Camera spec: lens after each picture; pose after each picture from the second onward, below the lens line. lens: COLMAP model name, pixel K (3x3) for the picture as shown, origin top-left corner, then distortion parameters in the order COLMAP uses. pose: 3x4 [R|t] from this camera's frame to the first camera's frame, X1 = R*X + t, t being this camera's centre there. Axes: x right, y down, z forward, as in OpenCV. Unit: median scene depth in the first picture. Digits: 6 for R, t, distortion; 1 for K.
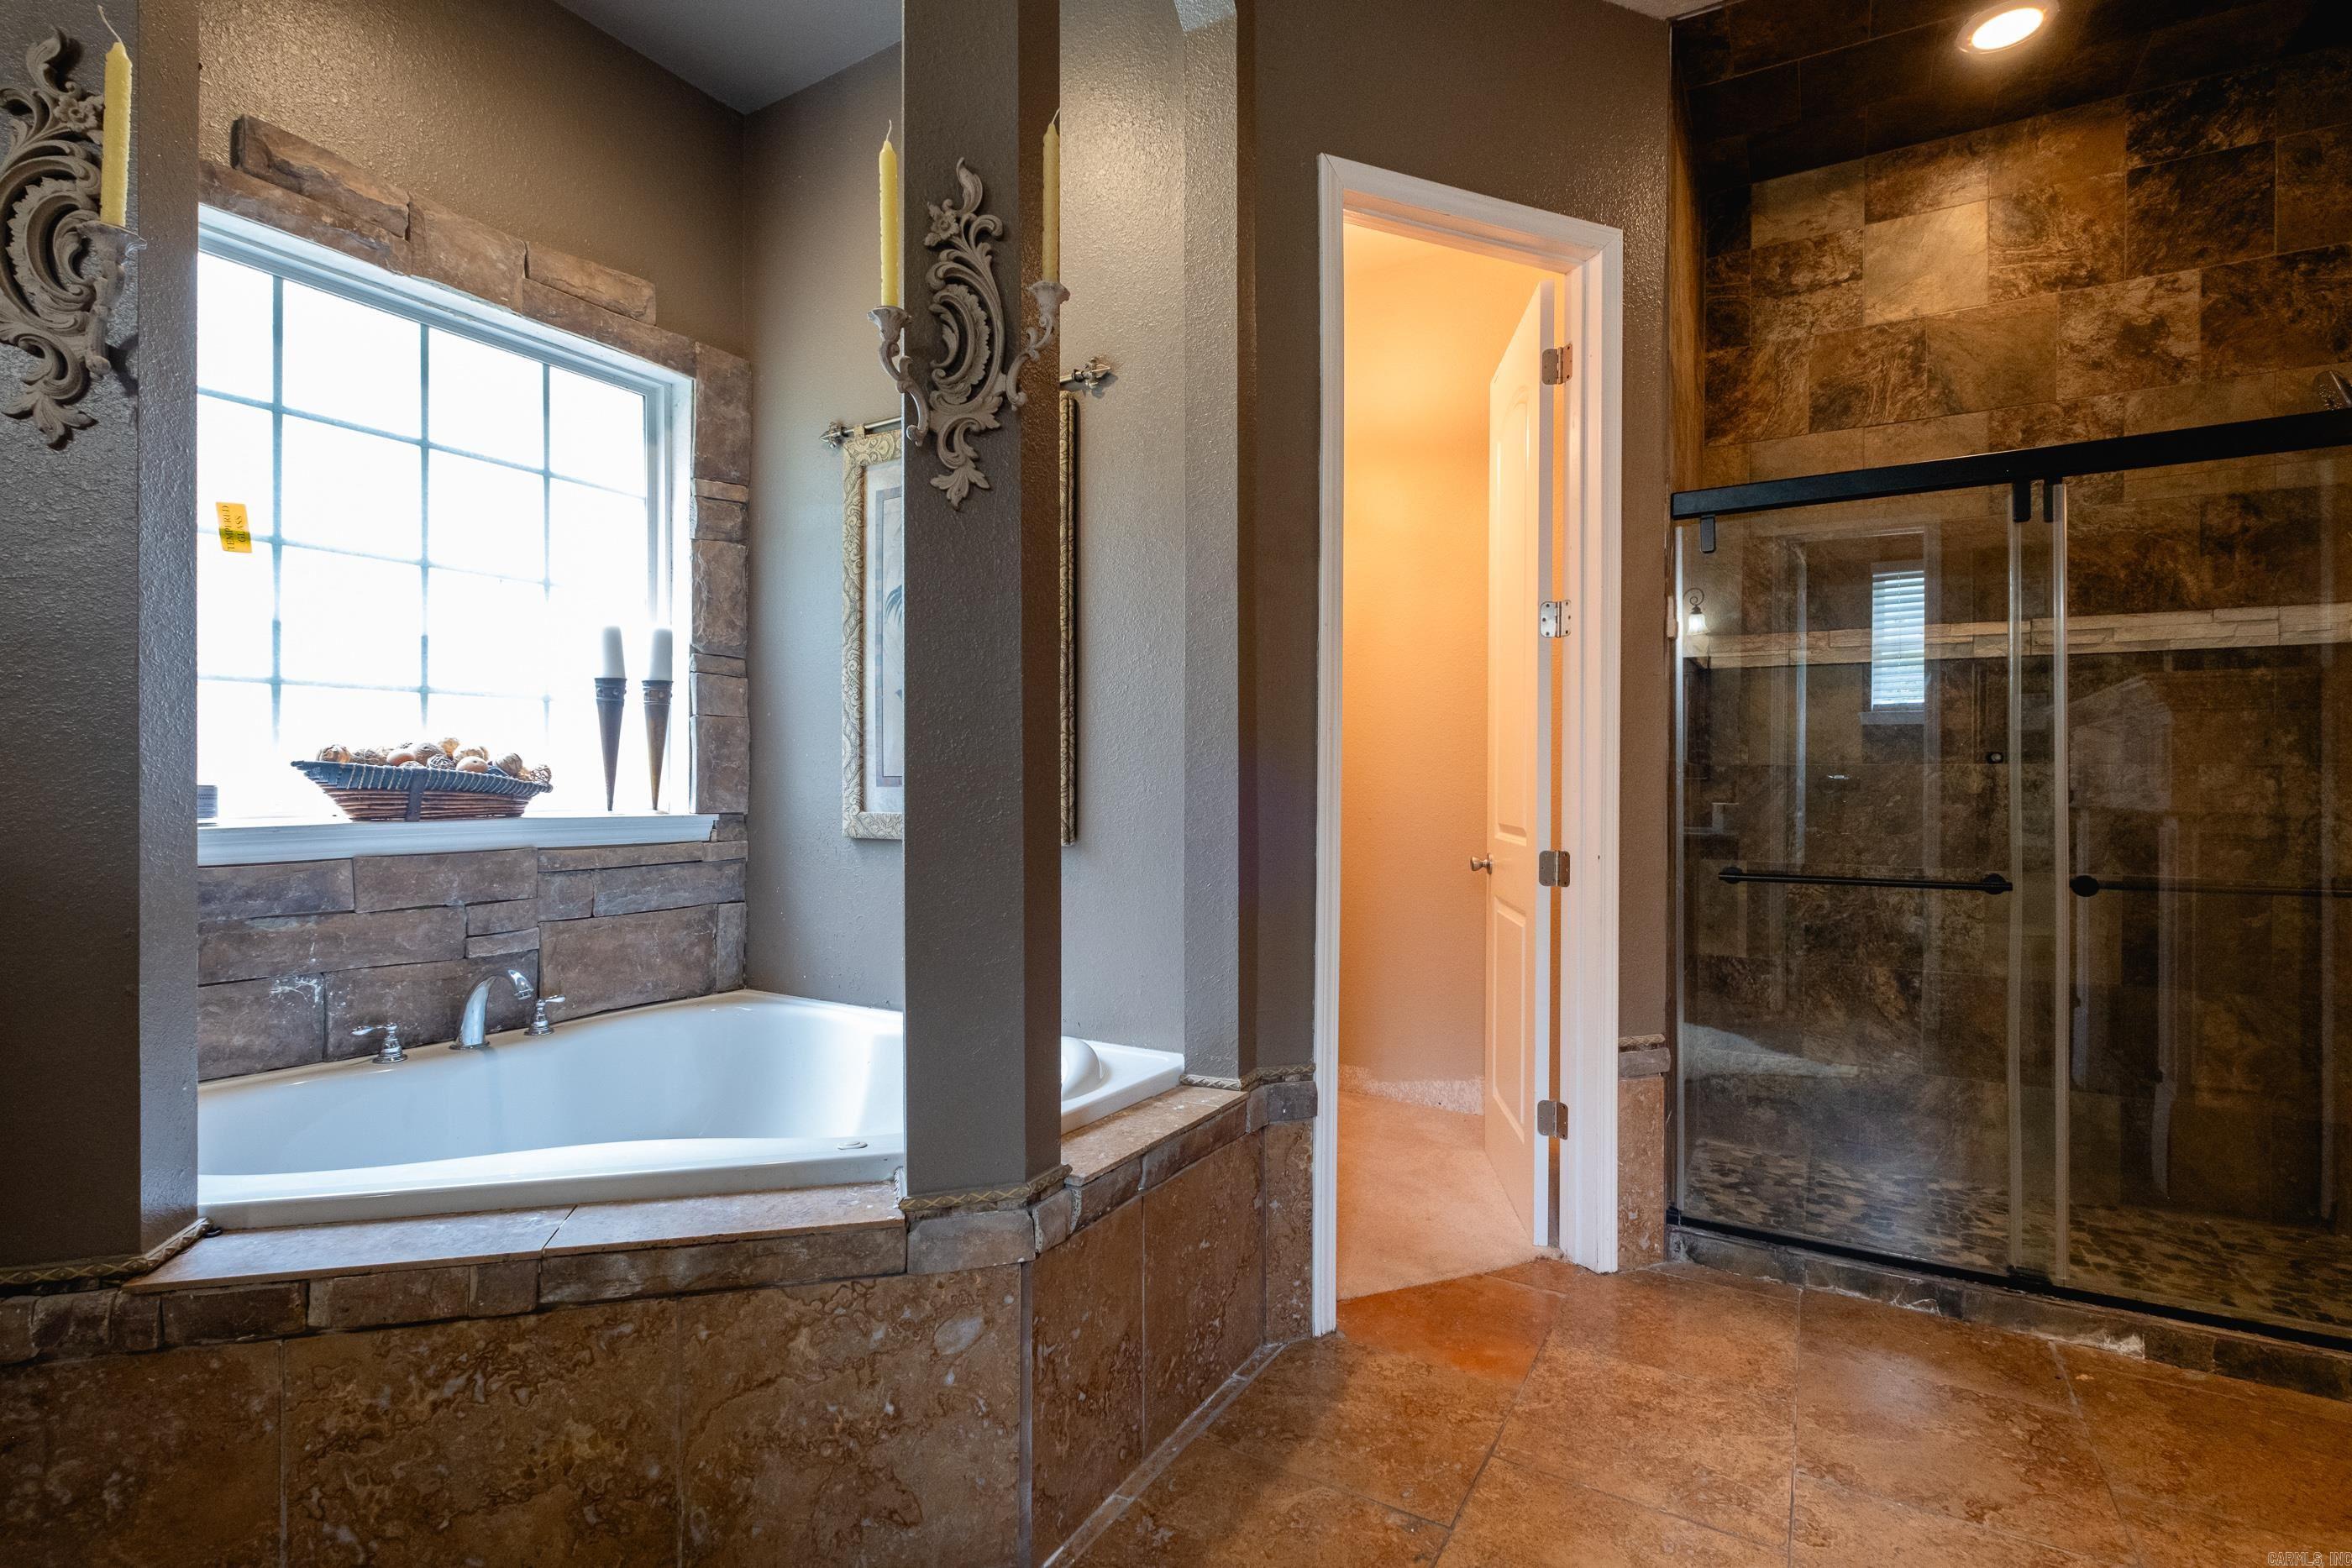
lens RADIAL K [[1099.4, 0, 1207.3], [0, 1099.4, 793.9], [0, 0, 1]] dist [-0.001695, -0.001068]
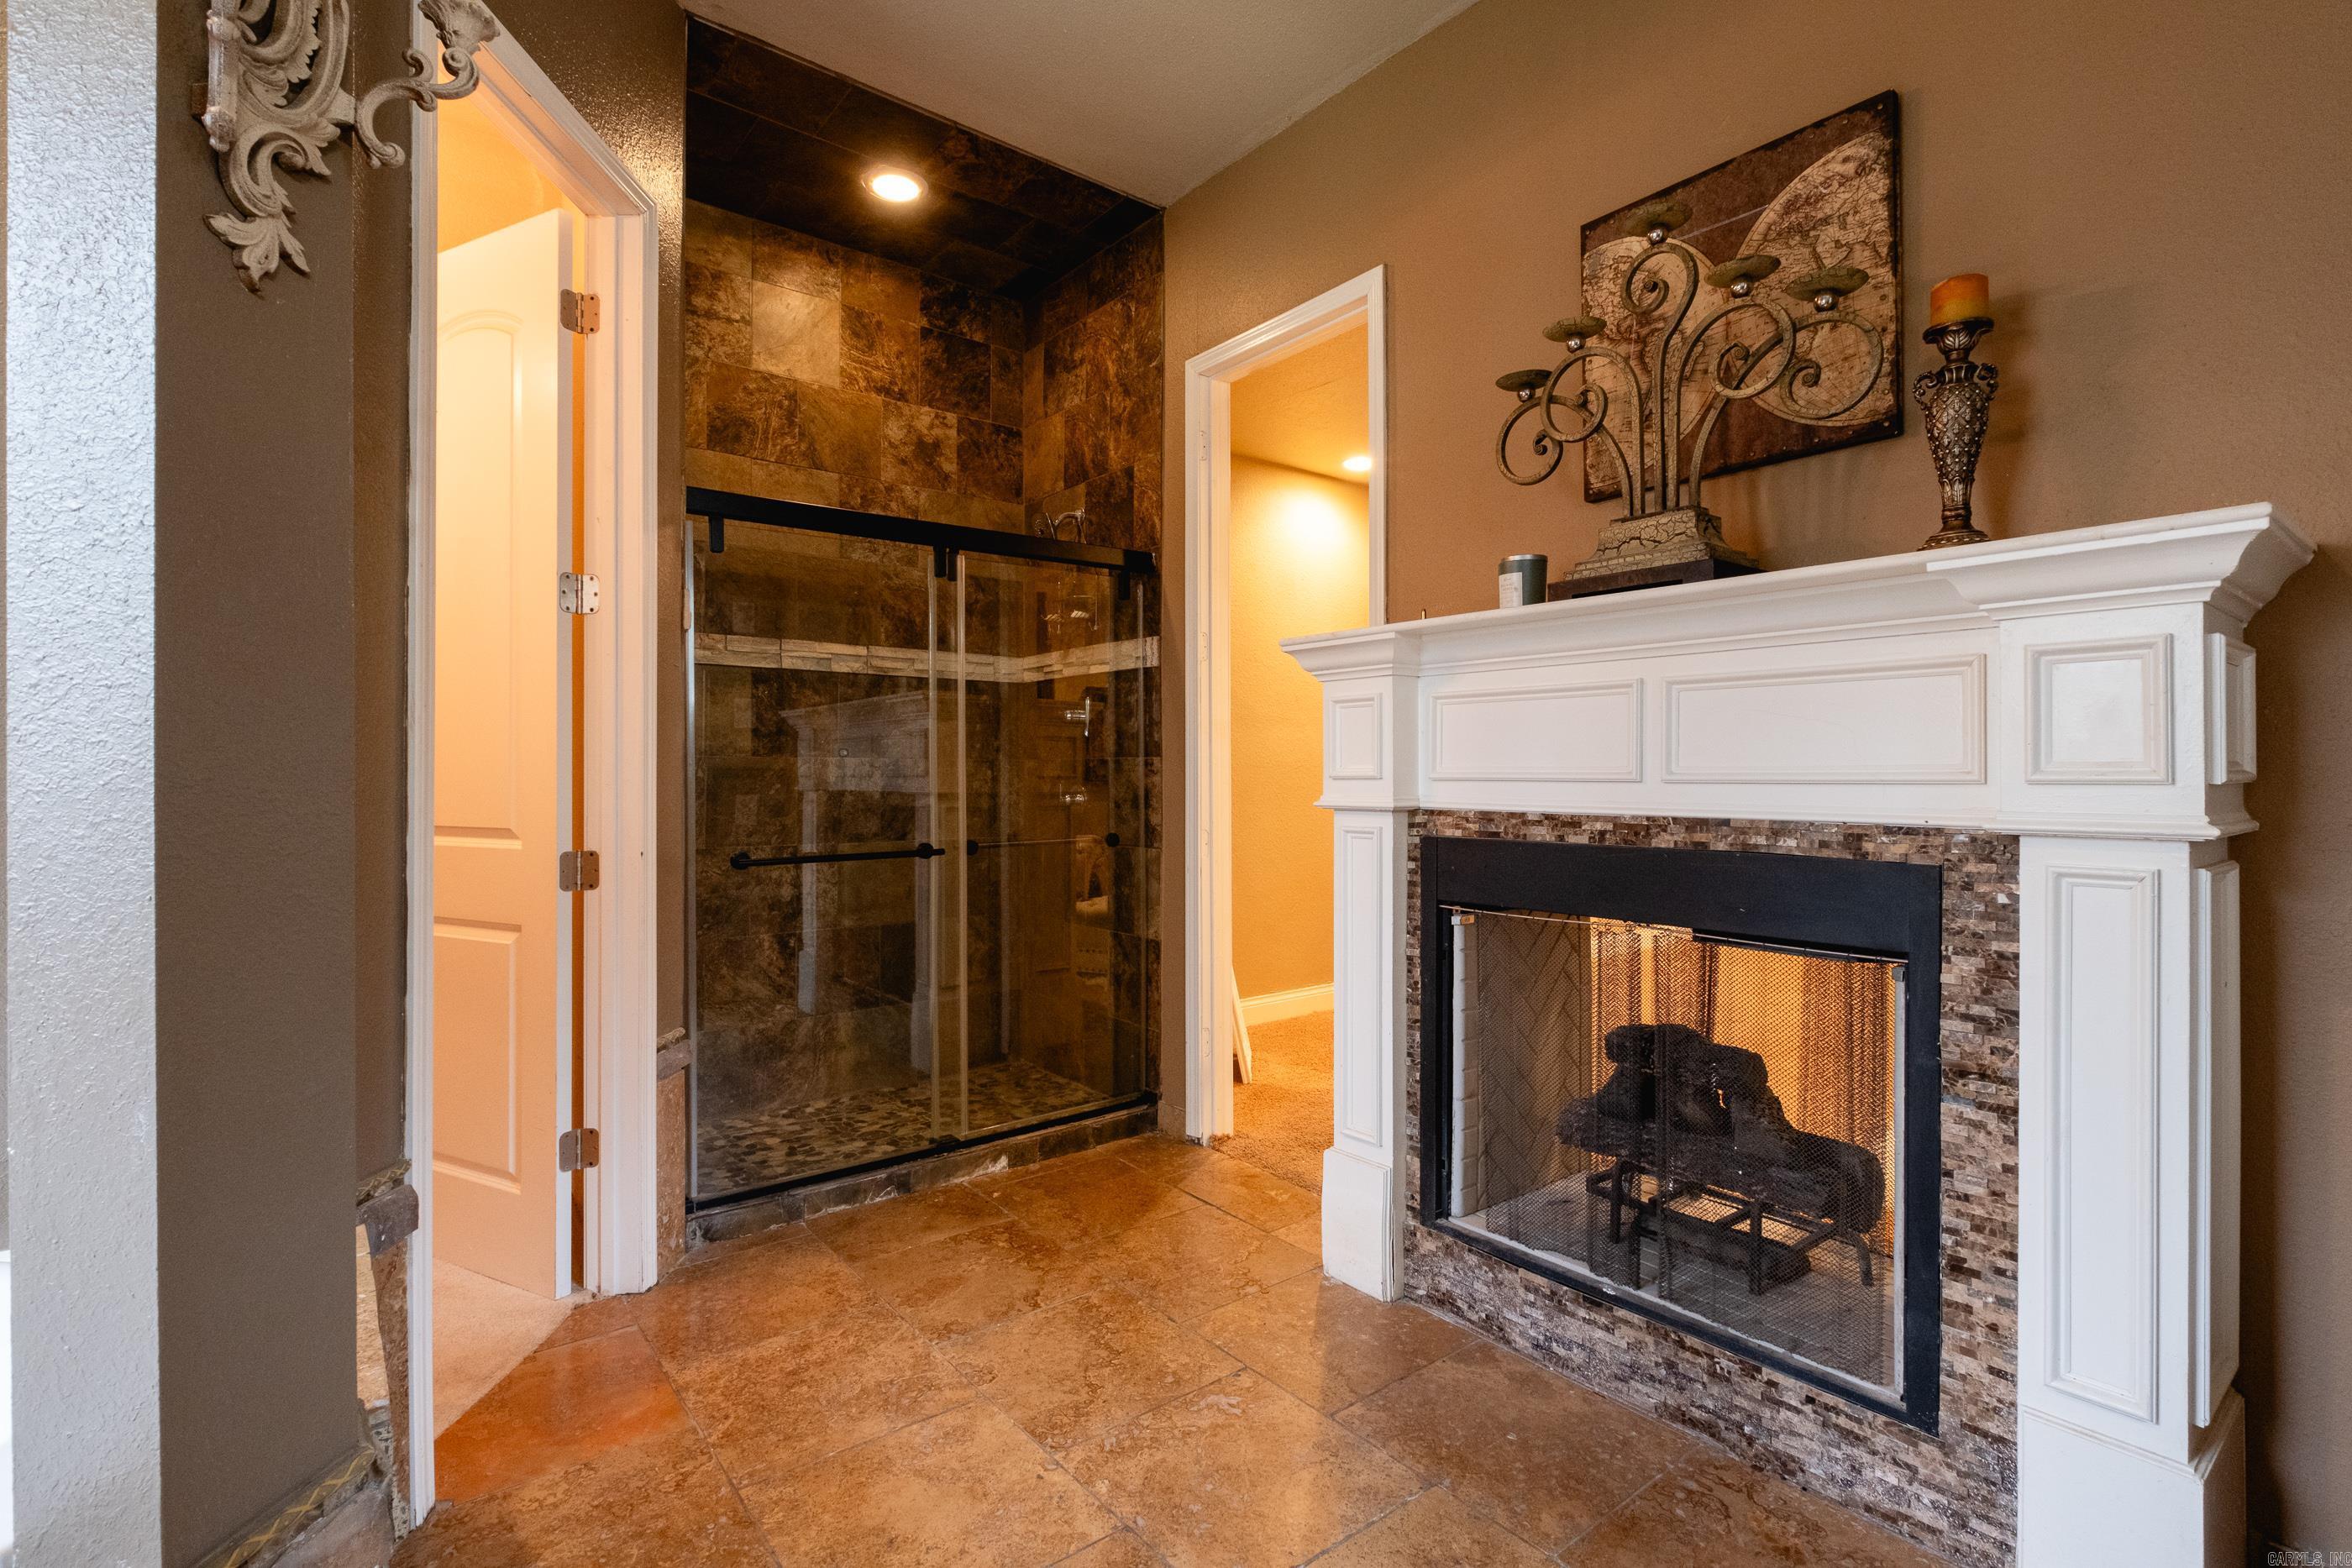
lens RADIAL K [[1081.9, 0, 1181.4], [0, 1081.9, 786.5], [0, 0, 1]] dist [-0.002168, -0.000956]
pose [[0.367911, -0.016746, 0.929710, -0.306793], [0.012957, 0.999833, 0.012881, -0.005994], [-0.929771, 0.007307, 0.368066, 0.202798]]
